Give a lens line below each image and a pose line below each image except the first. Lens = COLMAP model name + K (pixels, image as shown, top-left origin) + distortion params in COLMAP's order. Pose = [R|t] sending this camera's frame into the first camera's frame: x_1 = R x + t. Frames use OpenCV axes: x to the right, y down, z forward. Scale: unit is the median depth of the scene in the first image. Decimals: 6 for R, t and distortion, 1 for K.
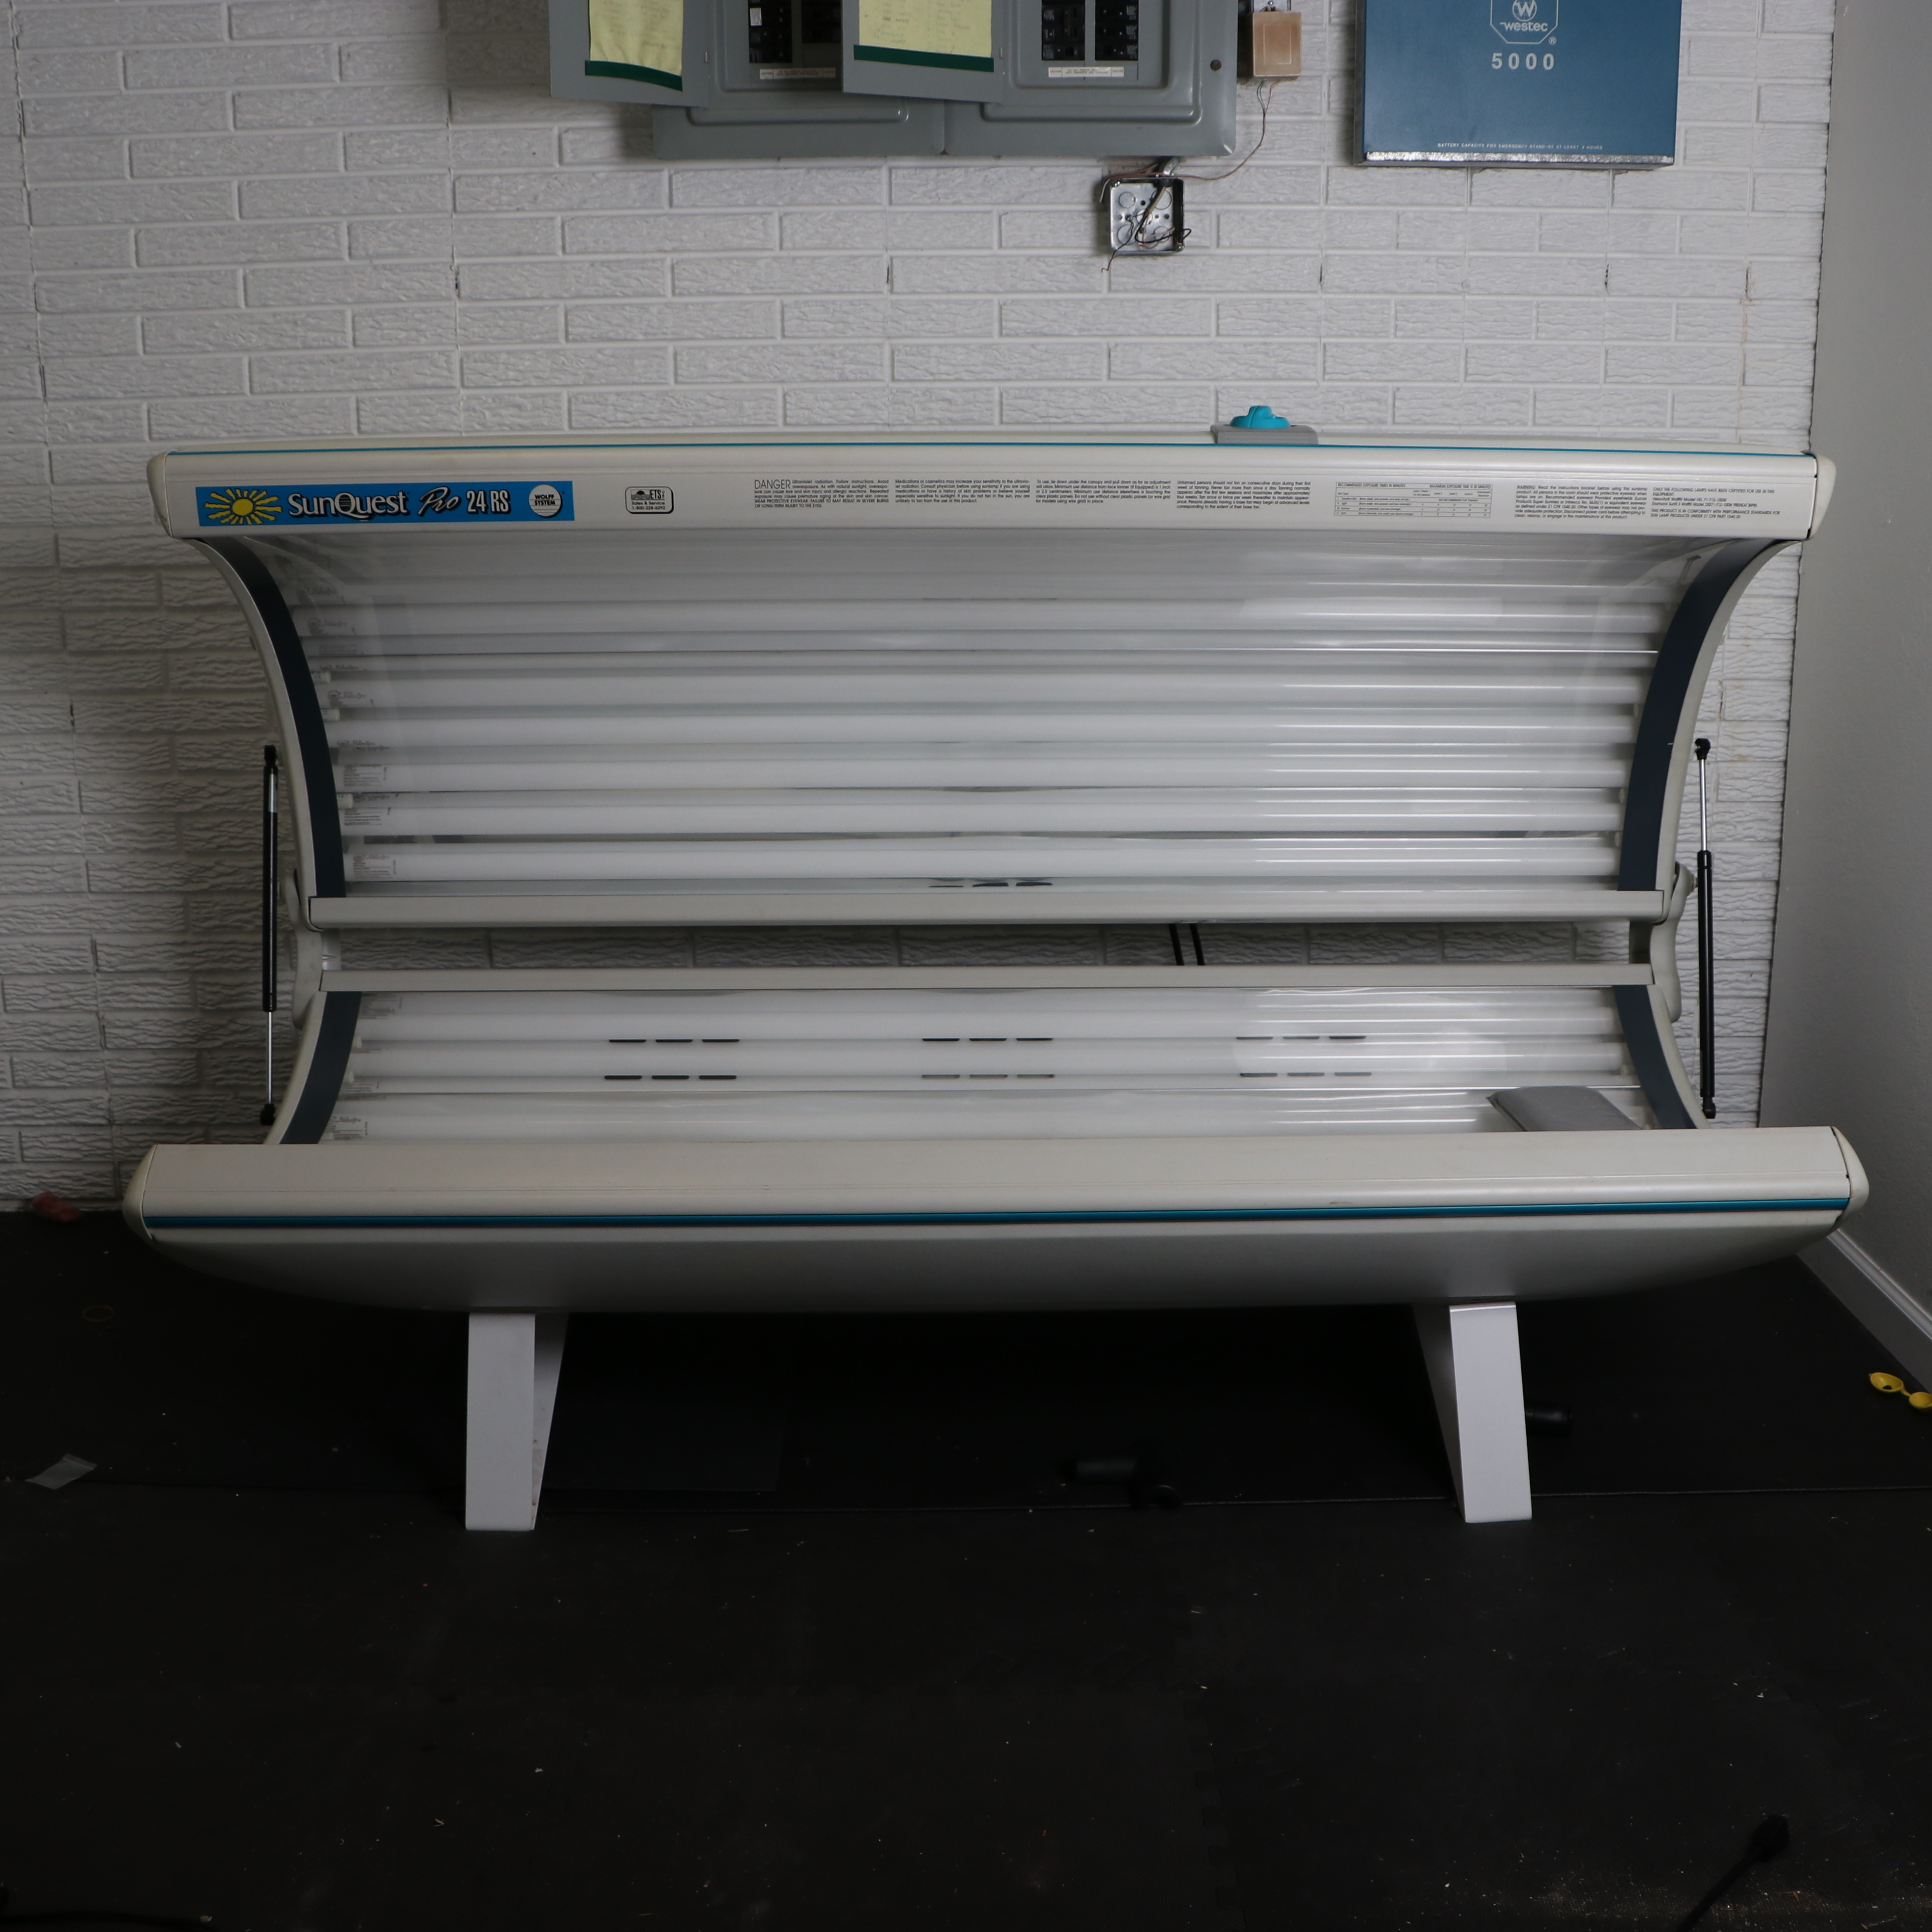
lens RADIAL K [[2348.0, 0, 939.5], [0, 2348.0, 984.9], [0, 0, 1]] dist [-0.114933, 0.000000]
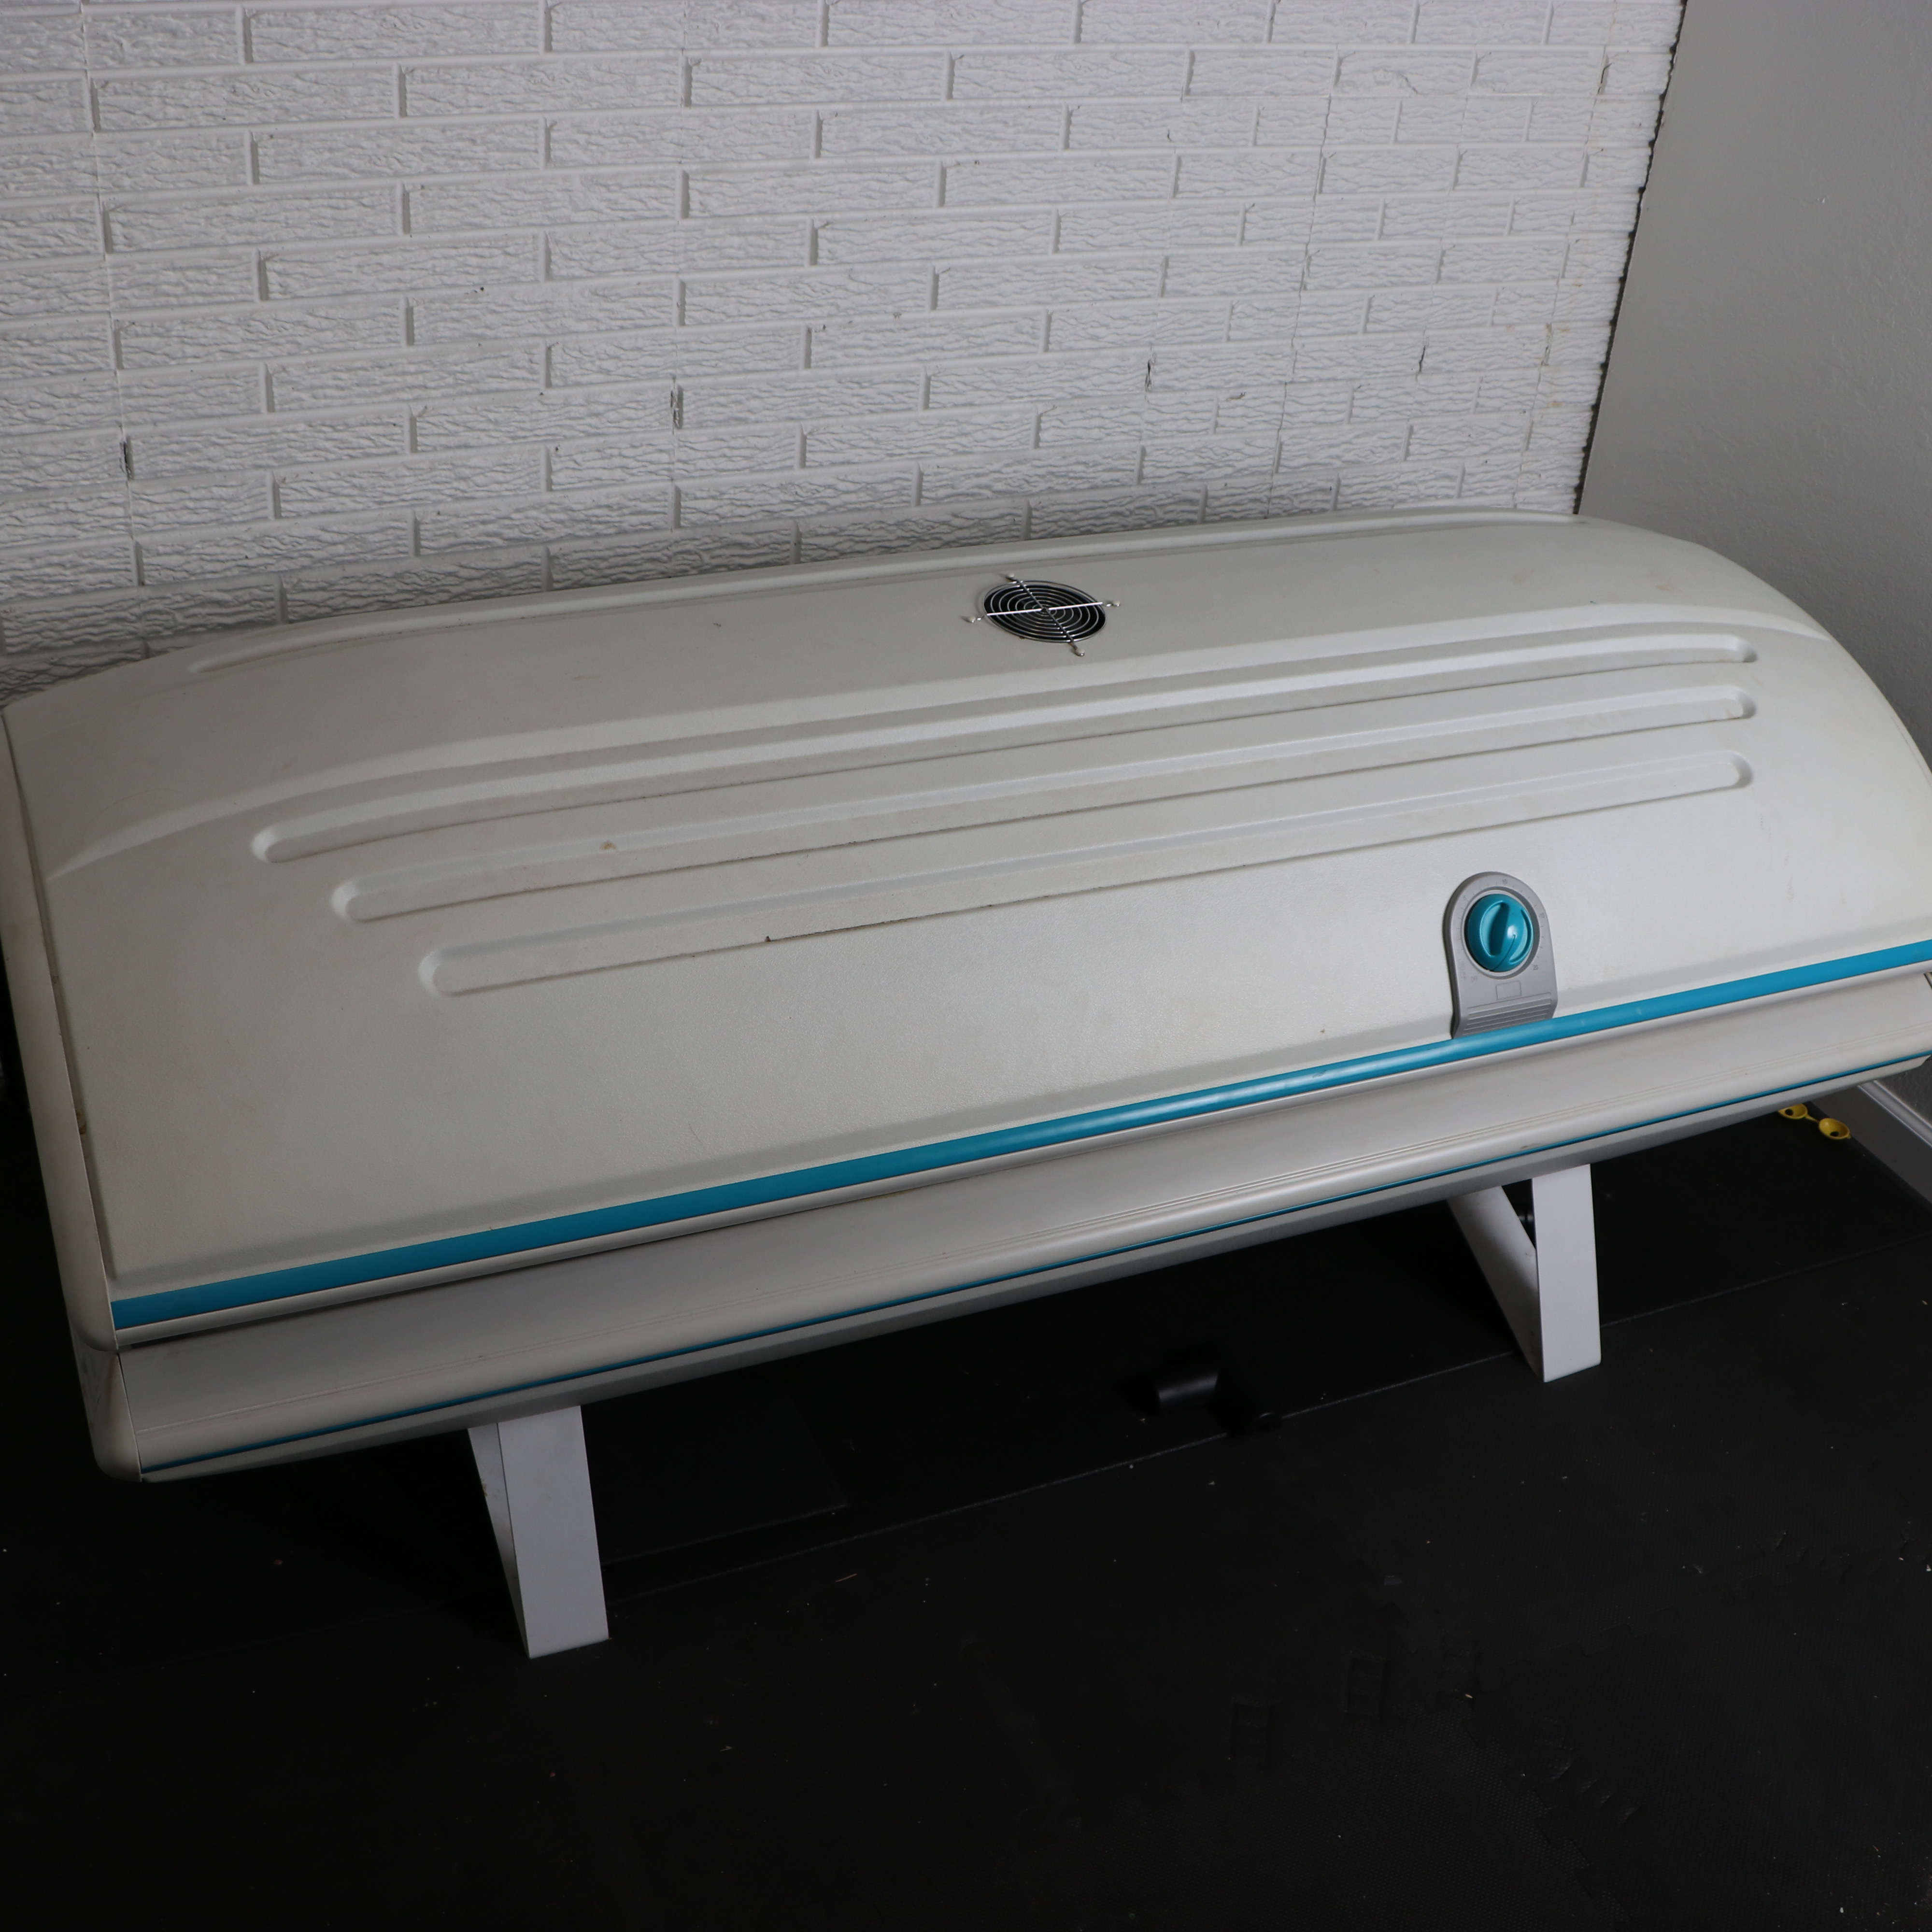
lens RADIAL K [[2348.0, 0, 961.5], [0, 2348.0, 962.3], [0, 0, 1]] dist [-0.114933, 0.000000]
pose [[0.910809, -0.154654, 0.382765, -0.267607], [0.022591, 0.944460, 0.327848, -0.203947], [-0.412209, -0.289960, 0.863717, 0.245505]]
